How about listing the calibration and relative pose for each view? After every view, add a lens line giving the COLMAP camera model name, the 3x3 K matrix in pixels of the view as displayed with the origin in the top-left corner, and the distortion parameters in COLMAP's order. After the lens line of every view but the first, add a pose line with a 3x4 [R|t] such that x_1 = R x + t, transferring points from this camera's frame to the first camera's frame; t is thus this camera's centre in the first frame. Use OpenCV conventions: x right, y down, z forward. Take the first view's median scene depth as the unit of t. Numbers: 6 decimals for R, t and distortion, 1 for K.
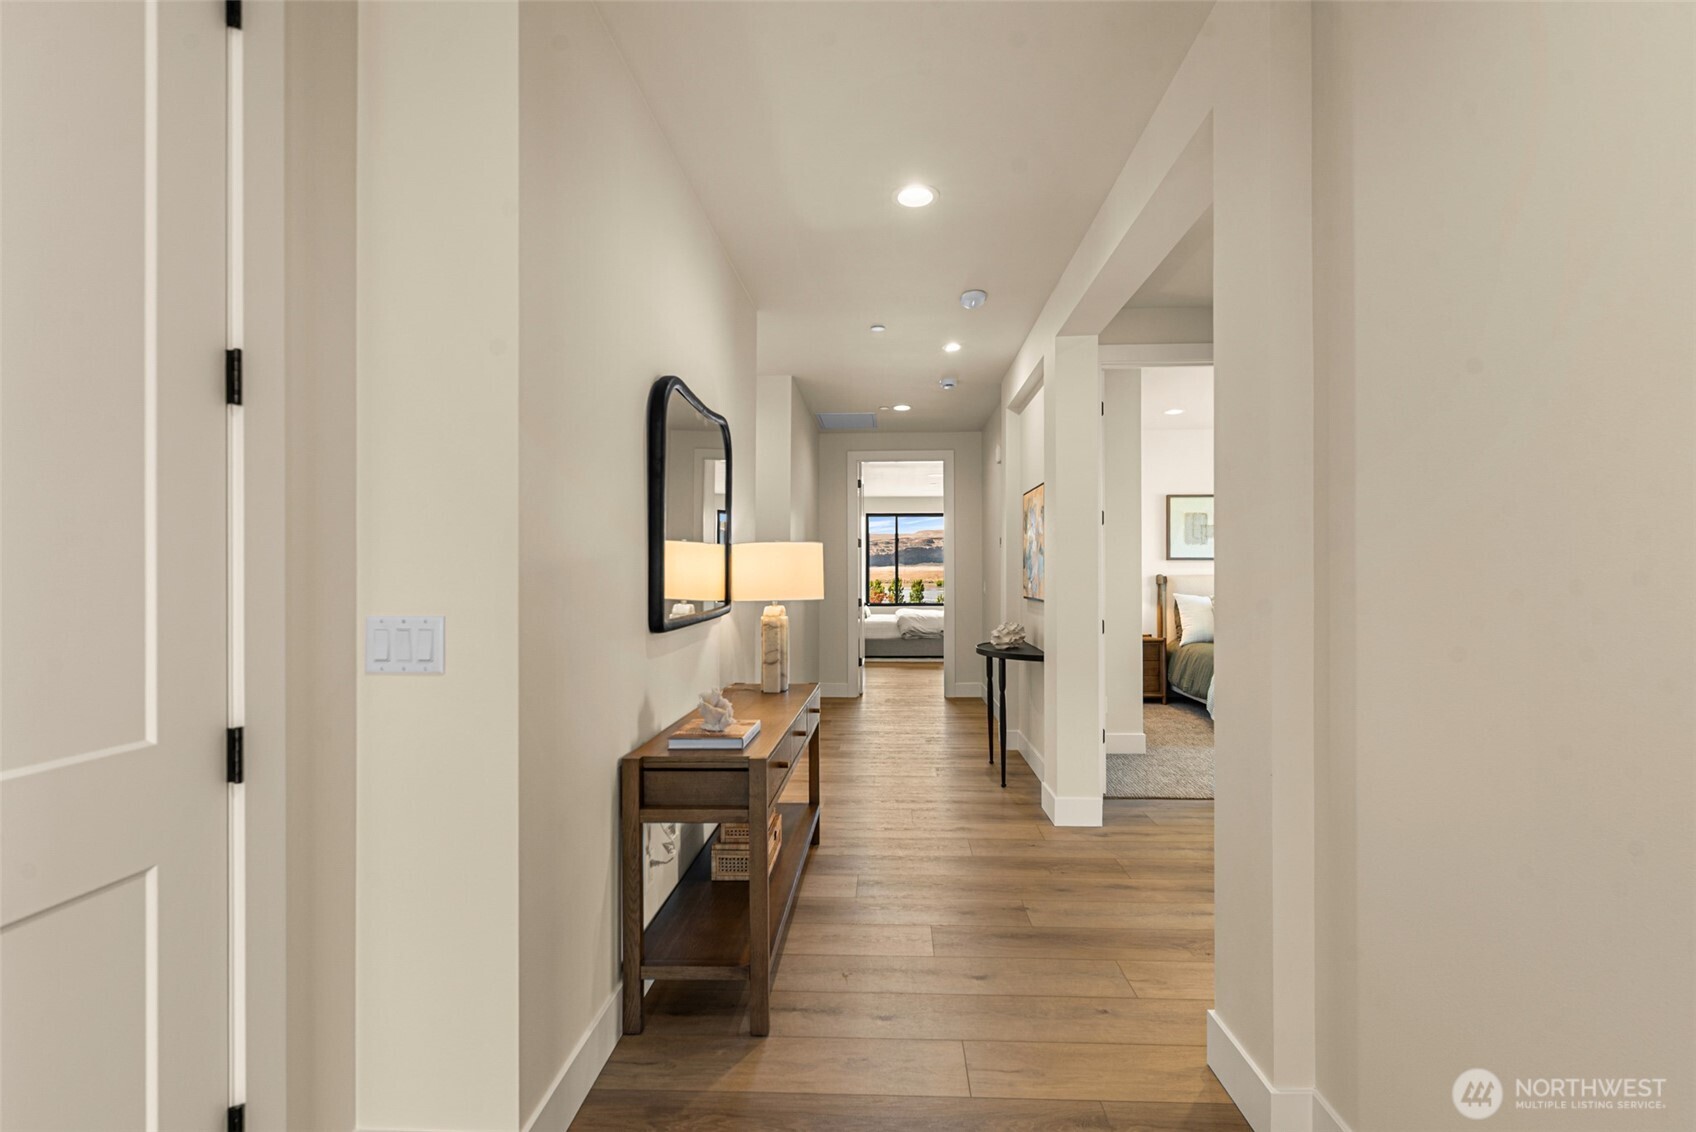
lens RADIAL K [[742.5, 0, 847.4], [0, 742.5, 564.6], [0, 0, 1]] dist [0.002082, 0.001069]
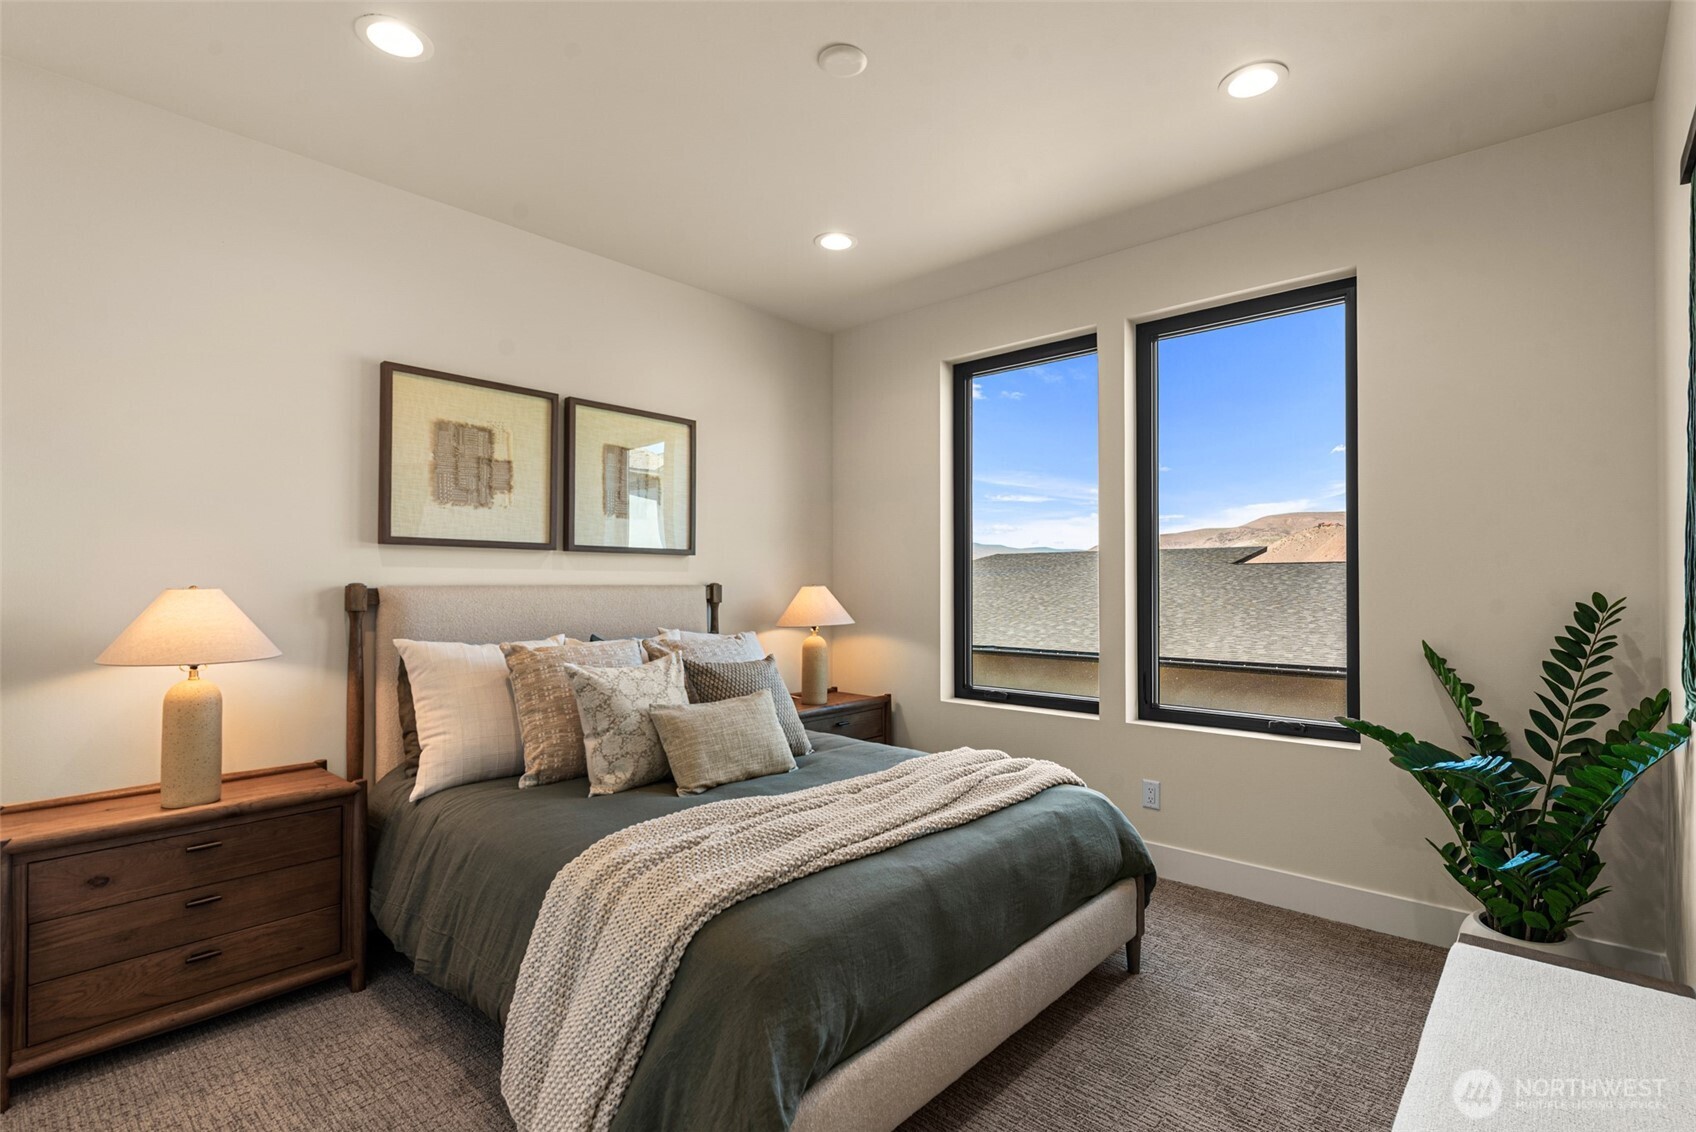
lens RADIAL K [[809.5, 0, 844.6], [0, 809.5, 581.4], [0, 0, 1]] dist [0.012089, -0.004002]
pose [[0.627474, 0.011518, 0.778552, 0.271707], [-0.016023, 0.999870, -0.001879, 0.009251], [-0.778473, -0.011295, 0.627577, 0.593193]]
